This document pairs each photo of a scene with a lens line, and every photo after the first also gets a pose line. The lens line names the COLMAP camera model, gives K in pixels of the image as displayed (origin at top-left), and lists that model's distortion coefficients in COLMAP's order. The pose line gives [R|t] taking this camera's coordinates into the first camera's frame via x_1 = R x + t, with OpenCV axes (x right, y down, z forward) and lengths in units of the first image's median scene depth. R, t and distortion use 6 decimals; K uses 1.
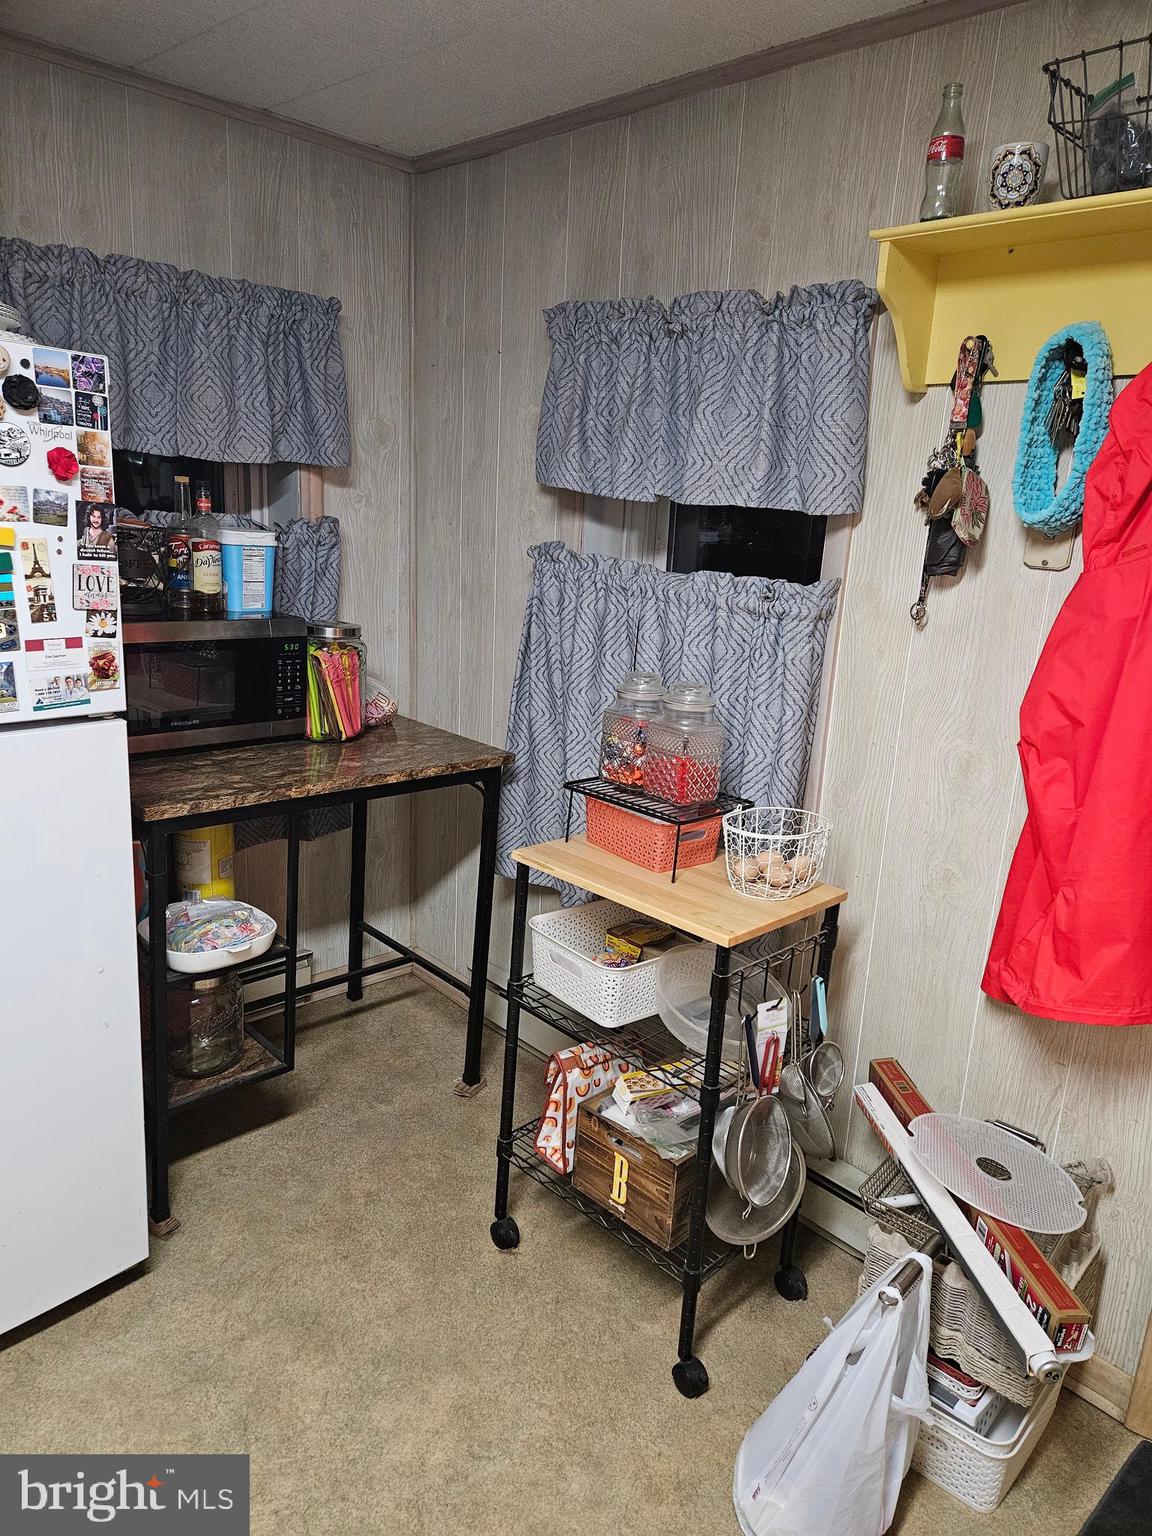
lens RADIAL K [[1024.4, 0, 576.0], [0, 1024.4, 768.0], [0, 0, 1]] dist [0.070078, -0.058477]
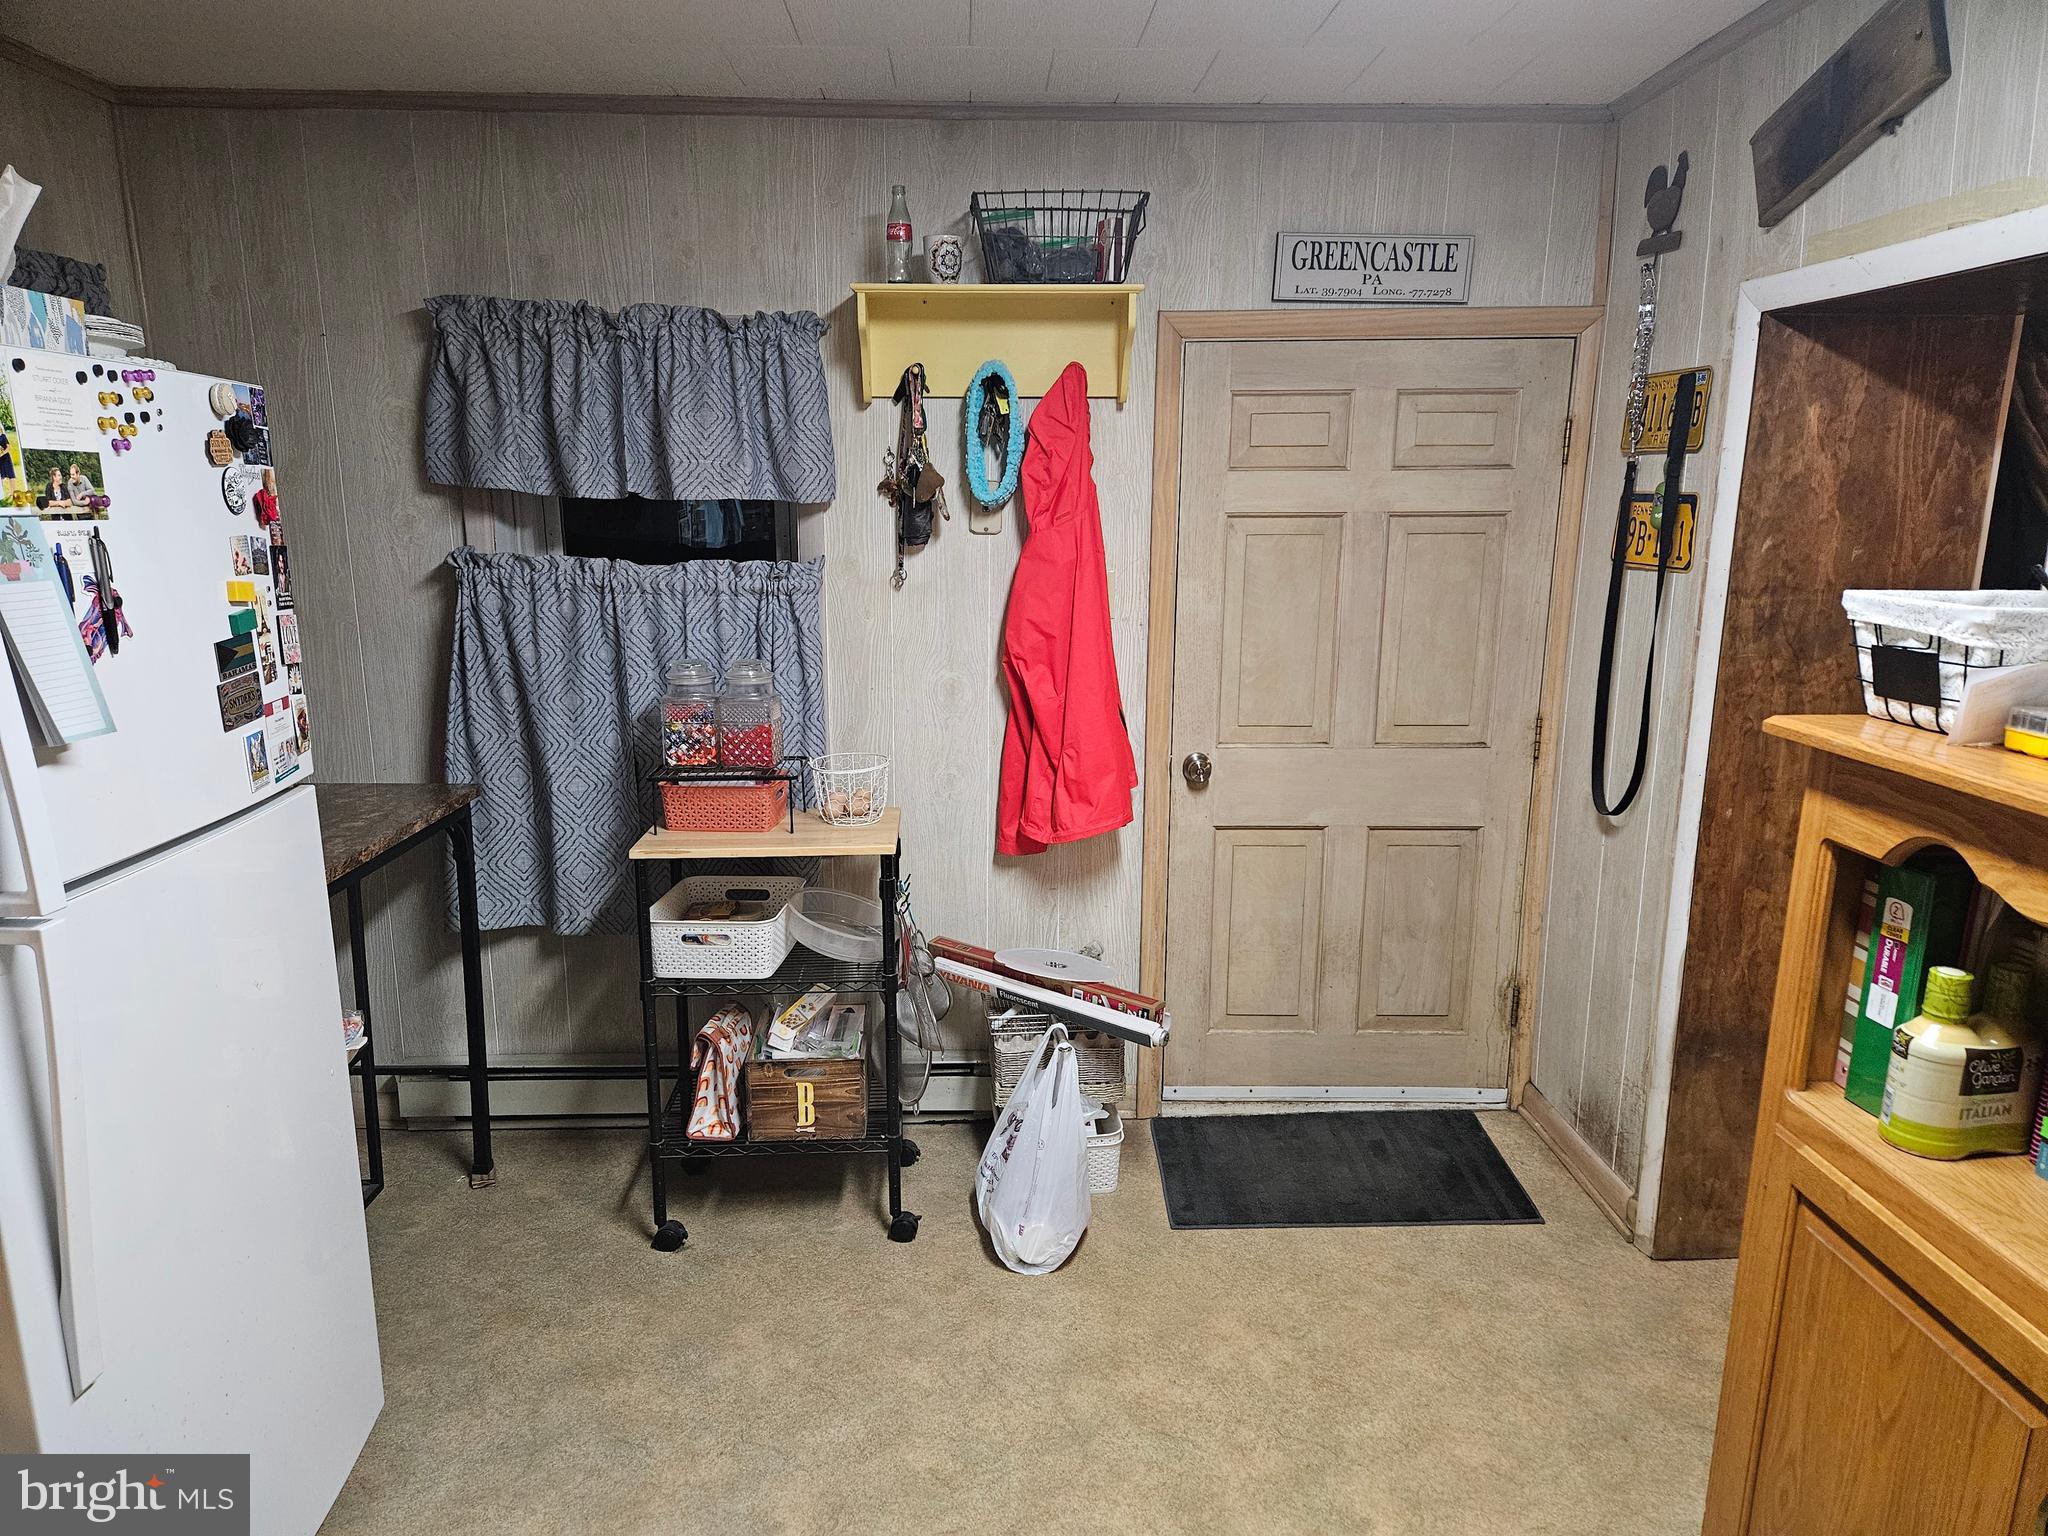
lens RADIAL K [[1365.8, 0, 1023.9], [0, 1365.8, 807.4], [0, 0, 1]] dist [0.070078, -0.058477]
pose [[0.669350, -0.226137, 0.707695, -0.807812], [0.224512, 0.969584, 0.097474, -0.005663], [-0.708212, 0.093642, 0.699762, -0.246567]]
